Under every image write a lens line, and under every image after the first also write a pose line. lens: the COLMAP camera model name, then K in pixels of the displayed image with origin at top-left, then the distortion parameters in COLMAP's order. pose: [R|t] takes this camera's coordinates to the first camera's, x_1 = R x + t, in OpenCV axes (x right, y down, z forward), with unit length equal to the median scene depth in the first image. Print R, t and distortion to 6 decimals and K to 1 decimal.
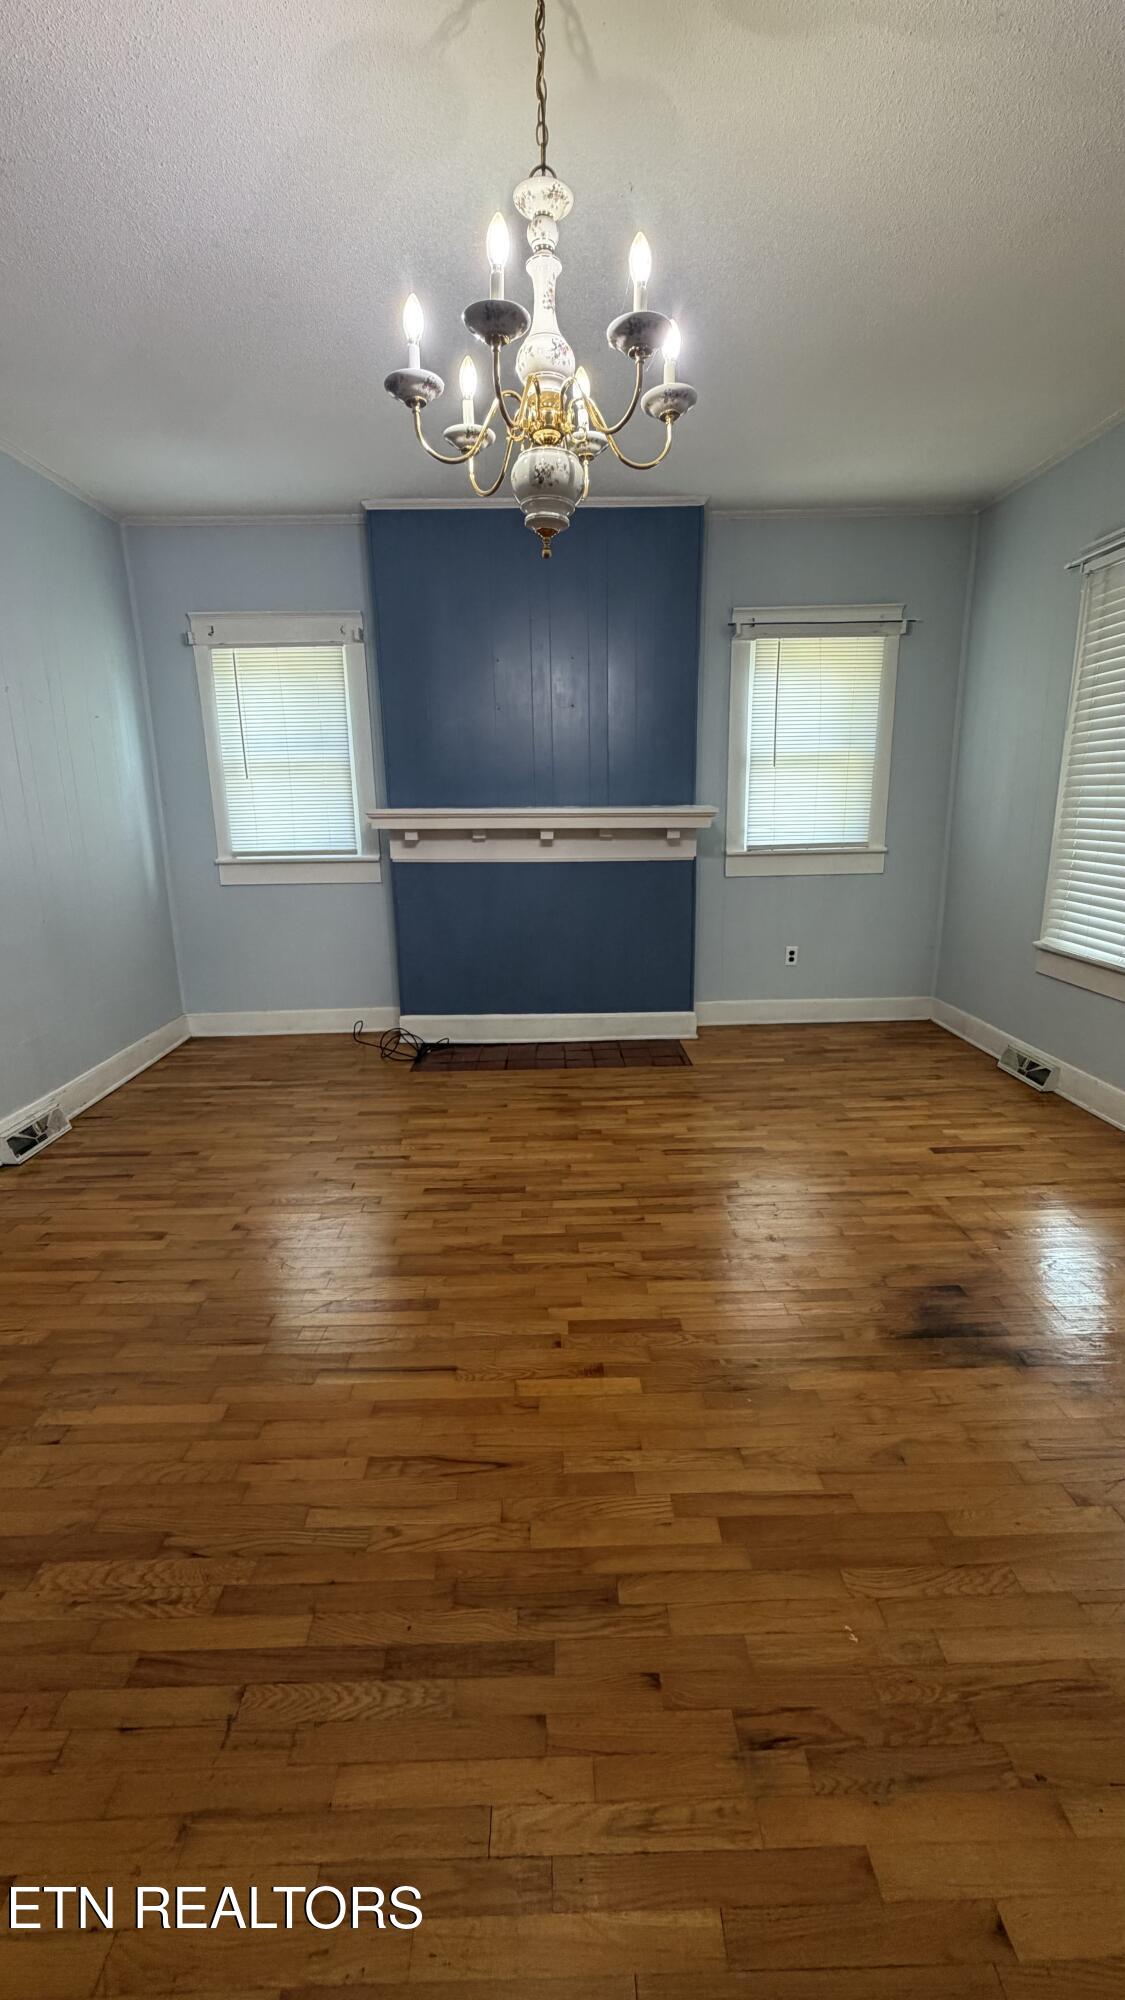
lens RADIAL K [[798.9, 0, 563.5], [0, 798.9, 992.8], [0, 0, 1]] dist [-0.000099, -0.000007]
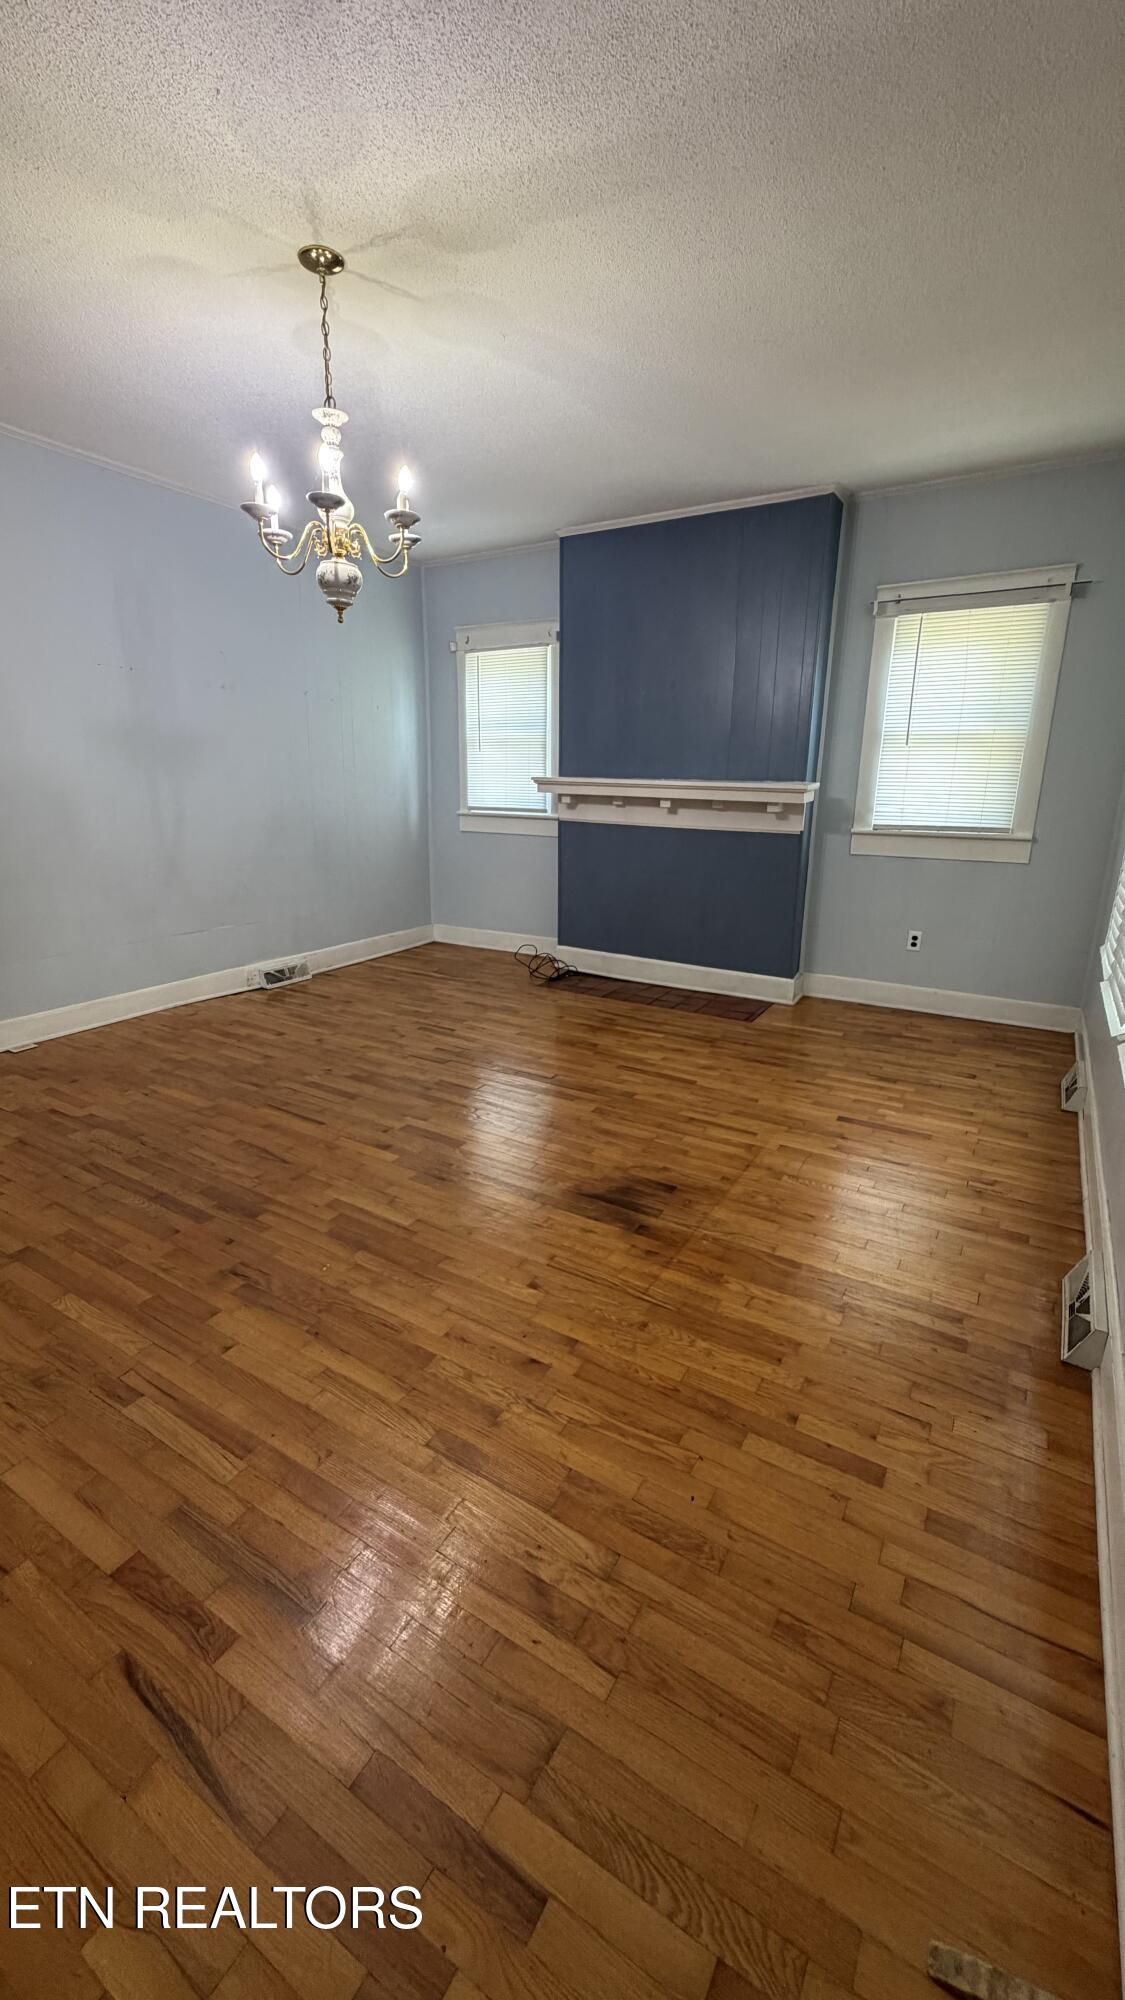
lens RADIAL K [[798.9, 0, 563.5], [0, 798.9, 992.8], [0, 0, 1]] dist [-0.000099, -0.000007]
pose [[0.845119, 0.166298, -0.508054, 0.495068], [-0.148822, 0.986002, 0.075186, 0.007566], [0.513446, 0.012069, 0.858037, -0.065651]]
